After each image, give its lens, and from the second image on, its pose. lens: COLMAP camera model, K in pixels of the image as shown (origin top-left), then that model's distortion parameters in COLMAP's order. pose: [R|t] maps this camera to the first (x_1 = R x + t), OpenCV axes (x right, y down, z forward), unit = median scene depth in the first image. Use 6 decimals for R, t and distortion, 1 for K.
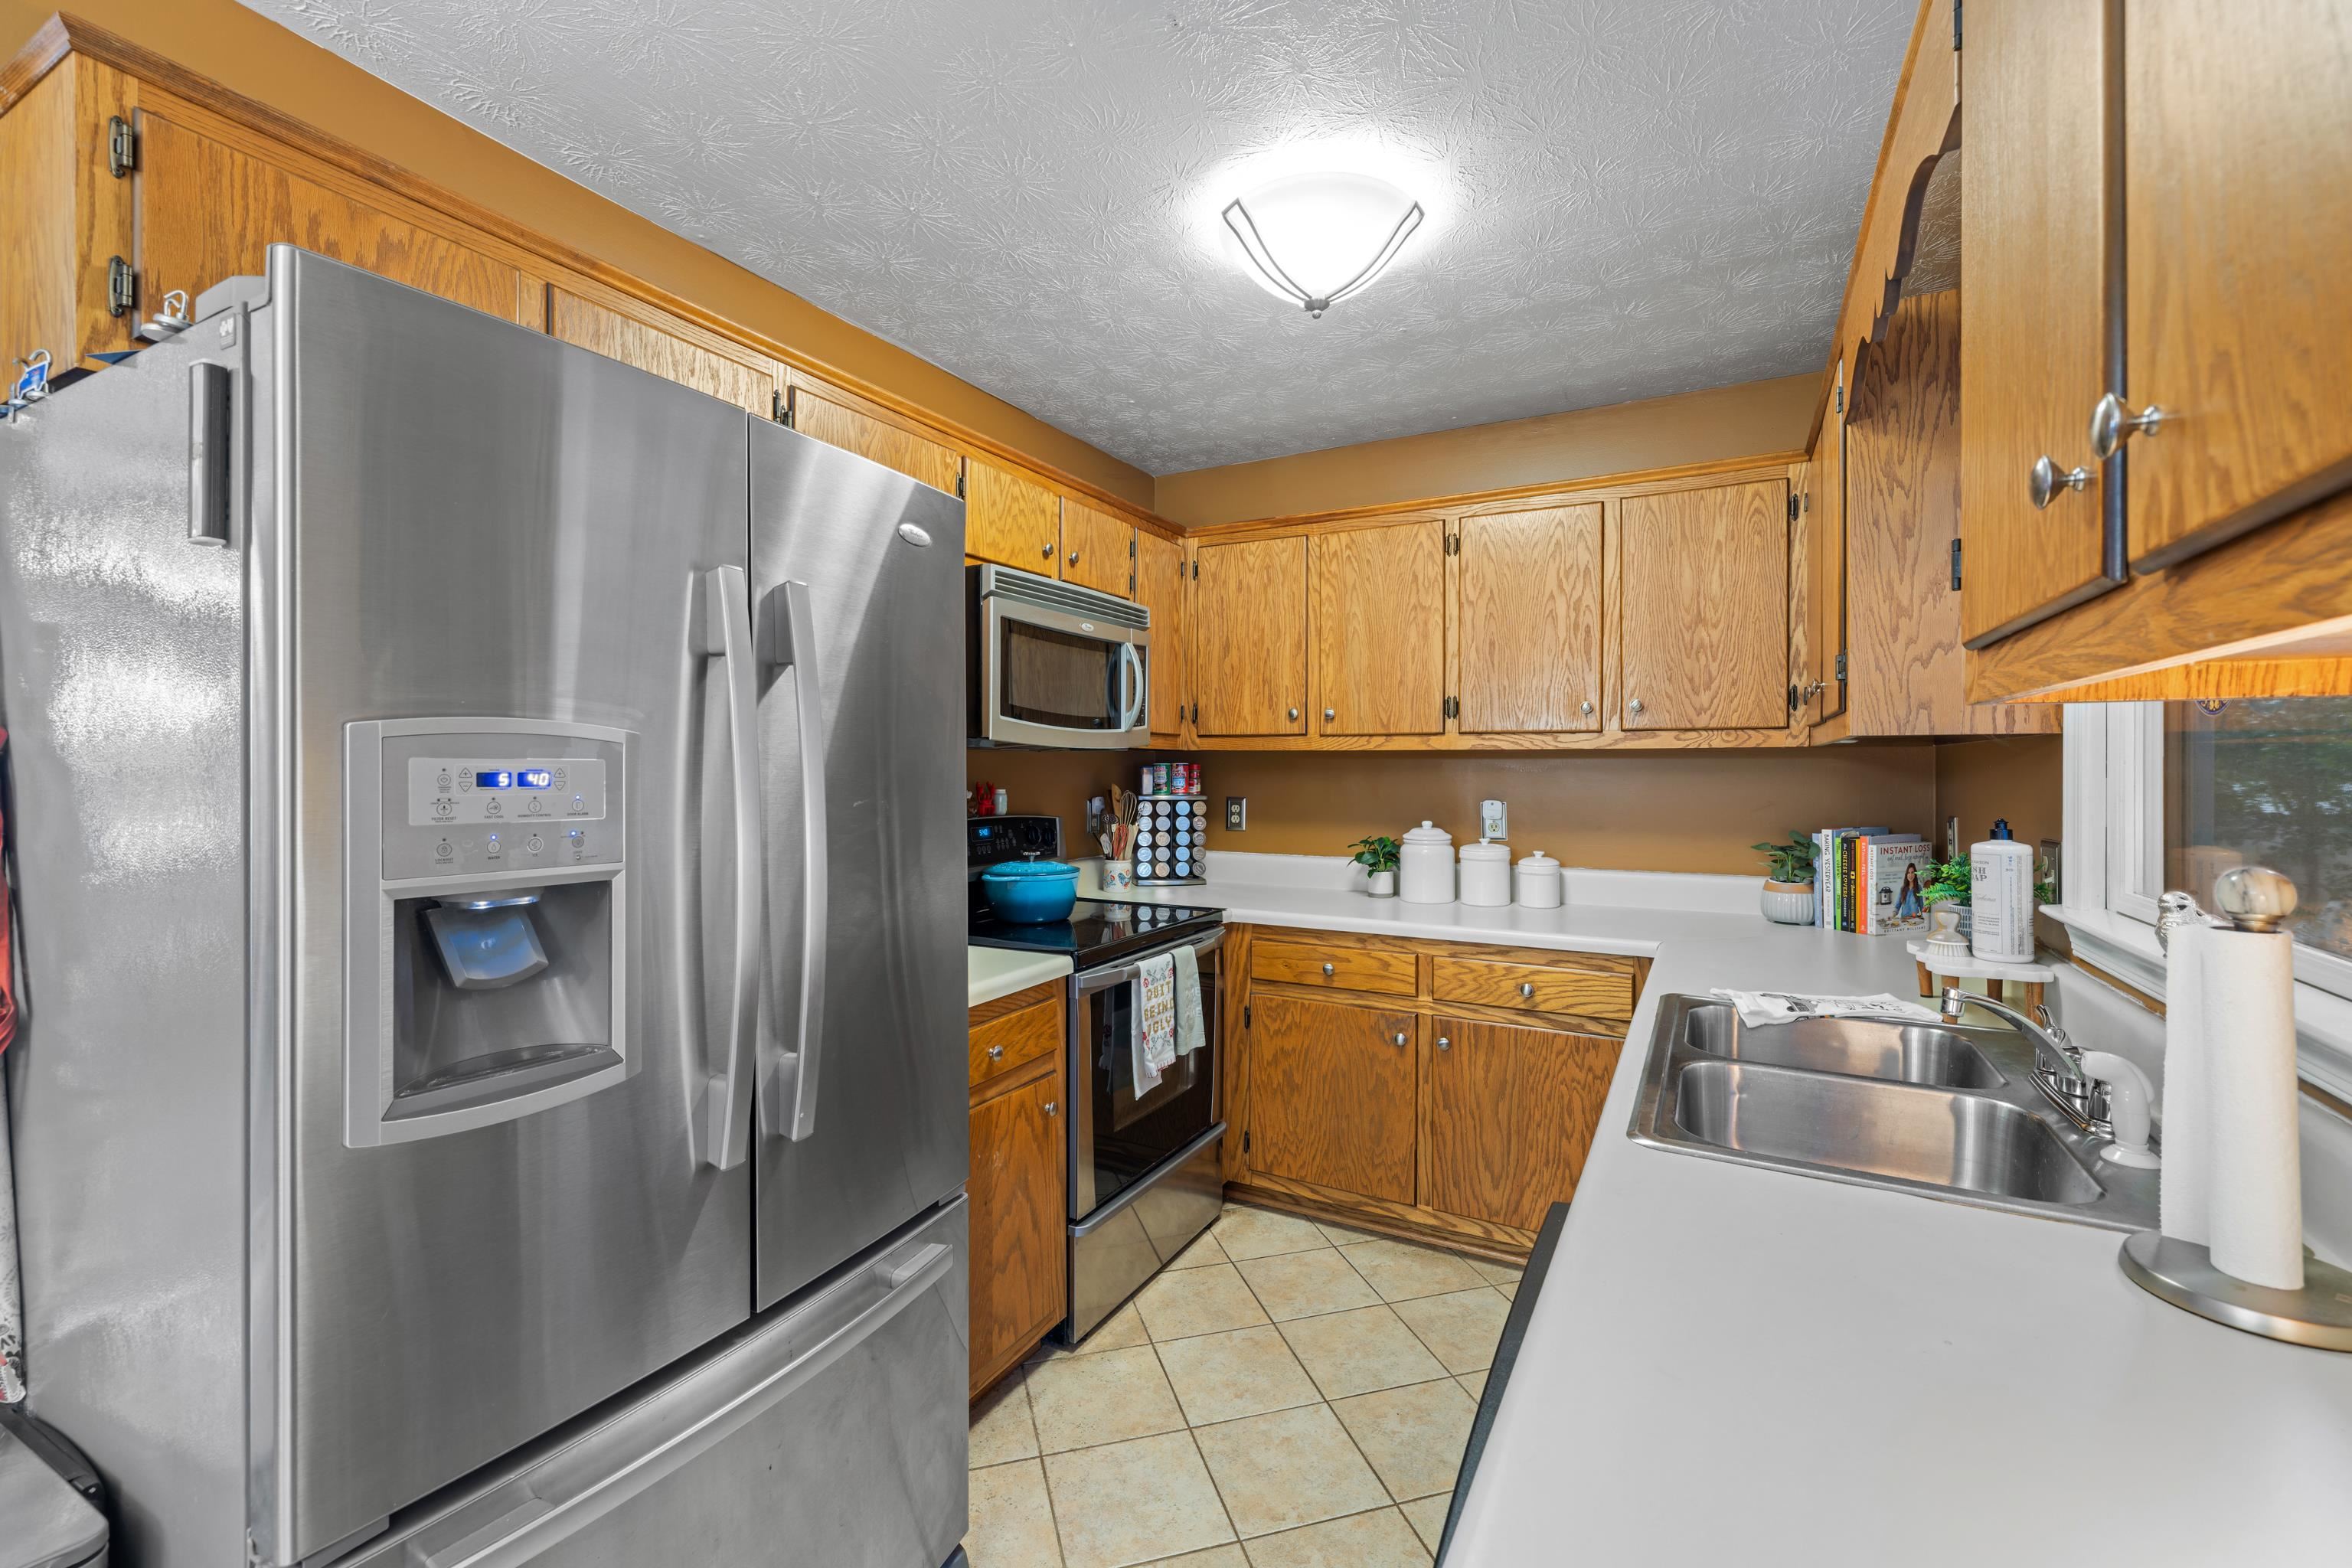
lens RADIAL K [[1006.7, 0, 1165.0], [0, 1006.7, 773.9], [0, 0, 1]] dist [-0.002191, 0.000361]
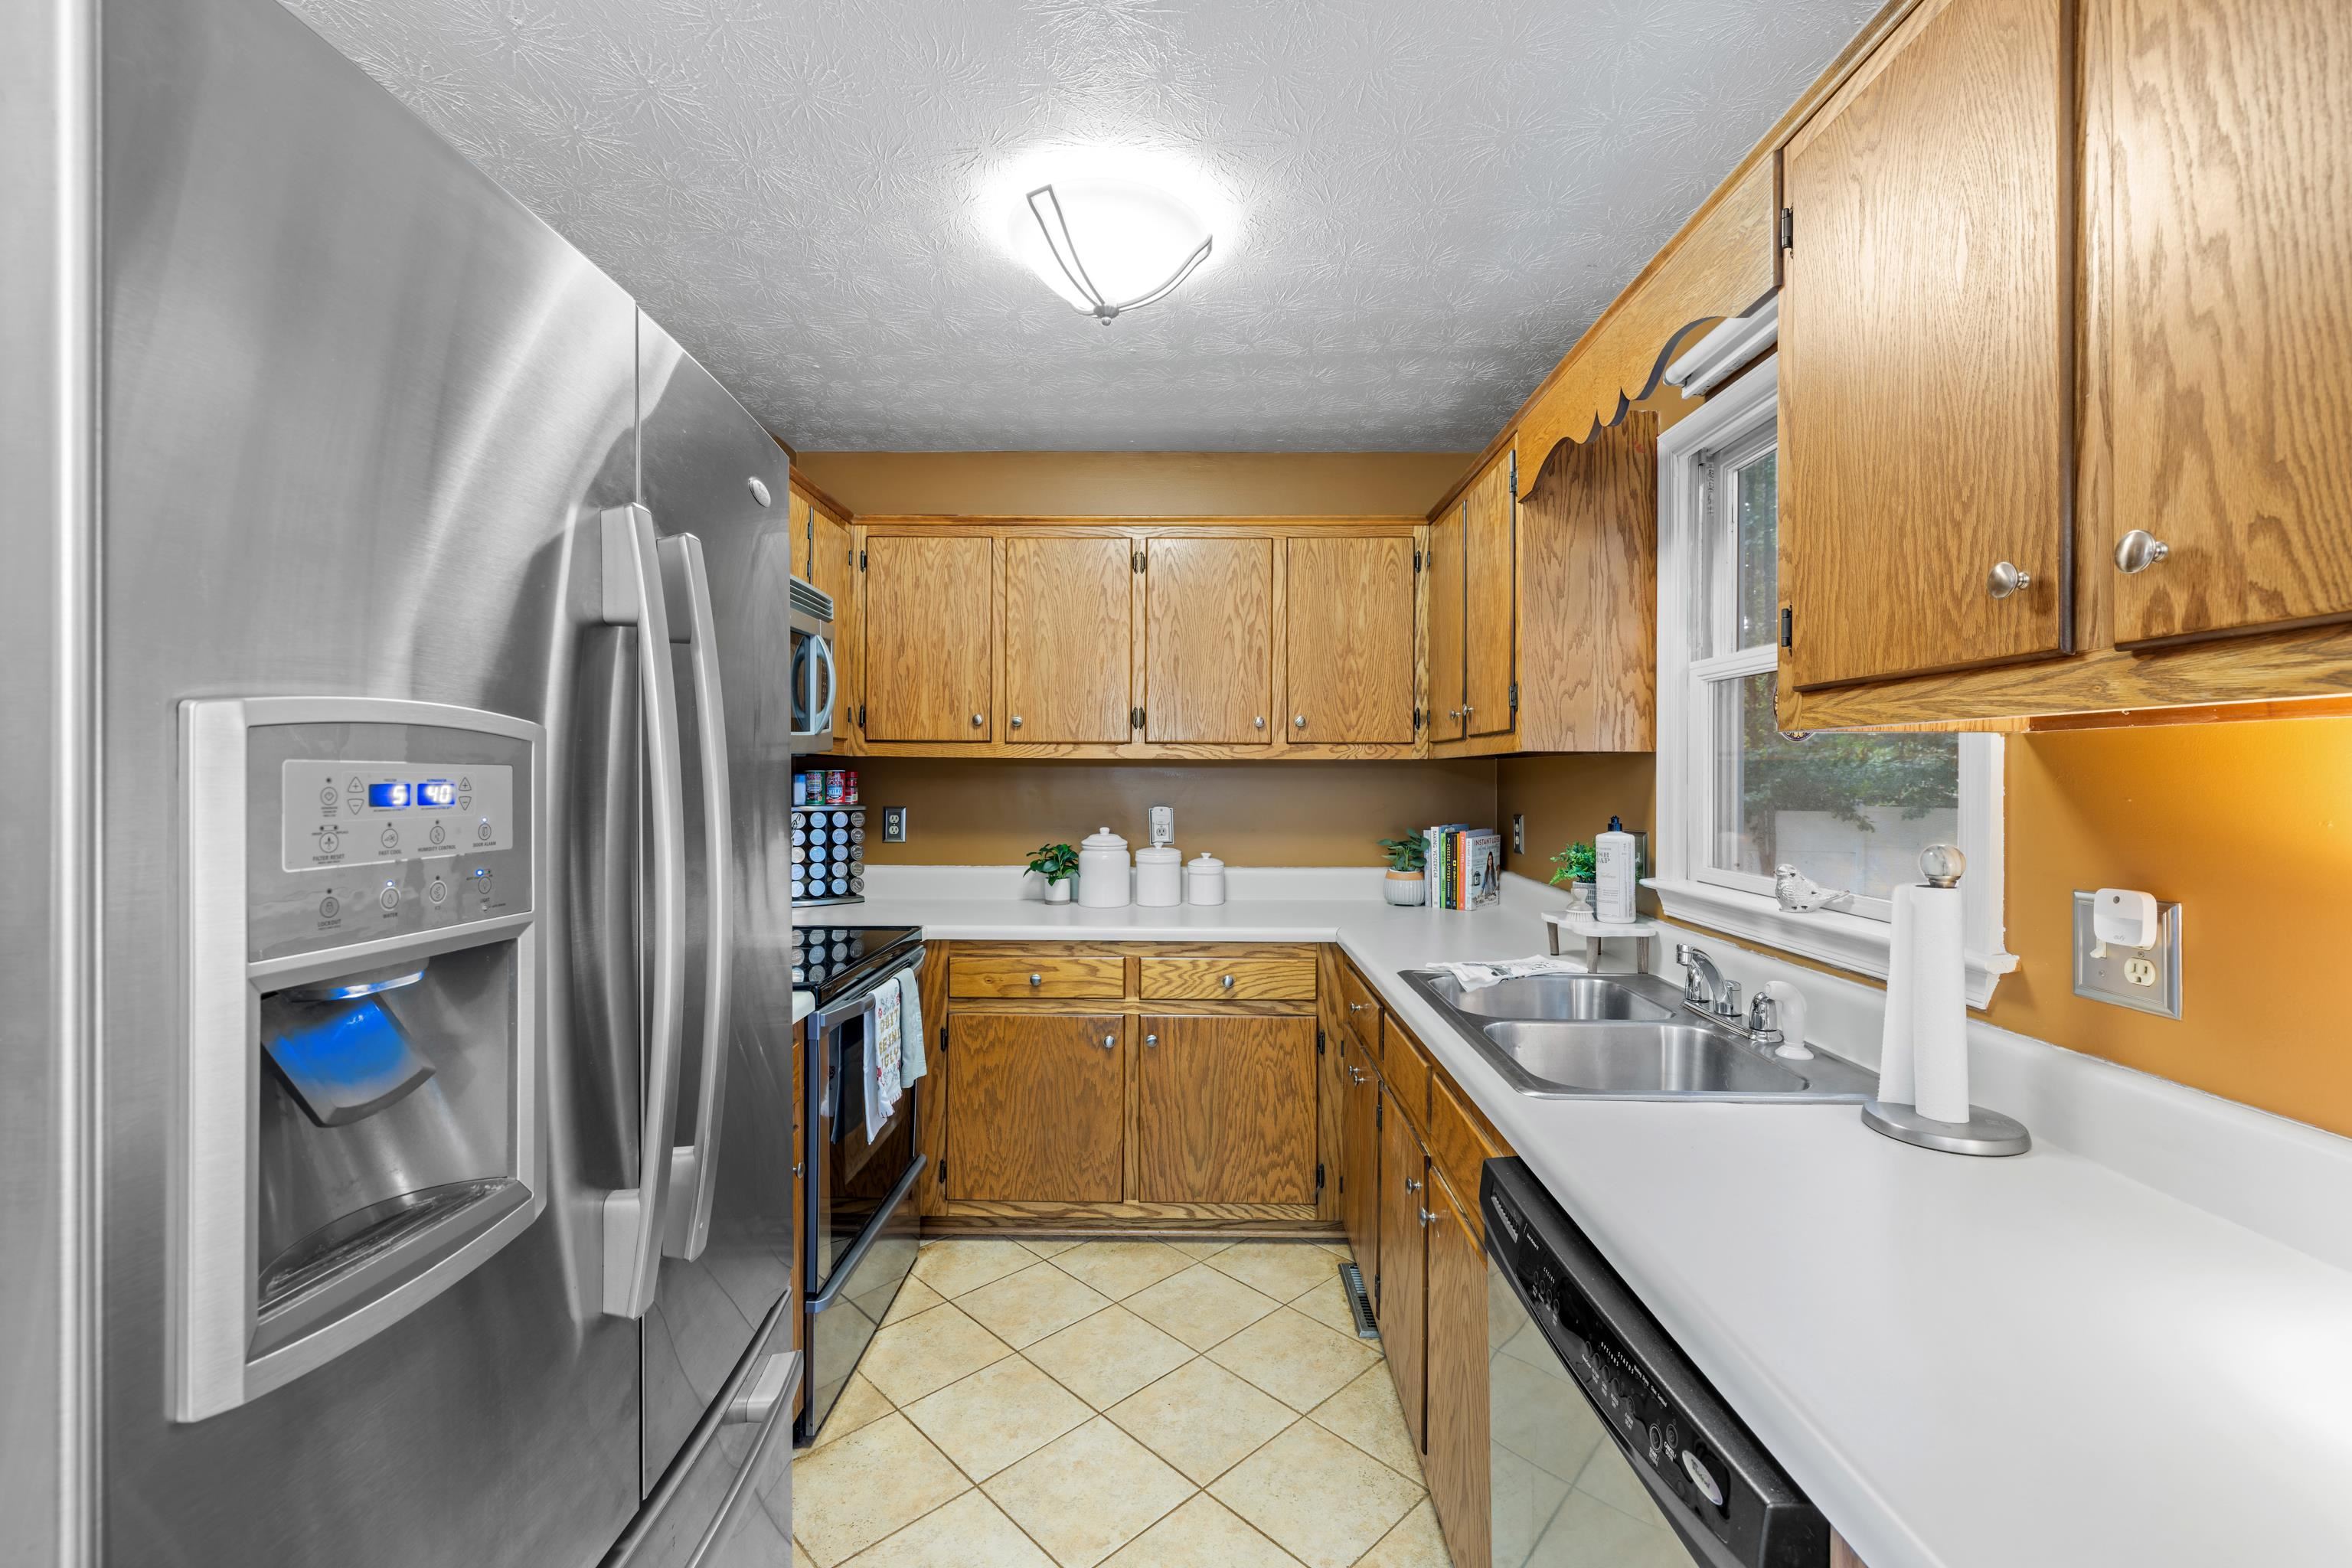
lens RADIAL K [[1006.7, 0, 1178.3], [0, 1006.7, 776.4], [0, 0, 1]] dist [-0.002191, 0.000361]
pose [[0.878233, 0.001040, 0.478232, -0.203622], [0.001175, 0.999990, -0.004333, -0.001123], [-0.478232, 0.004368, 0.878223, 0.071624]]
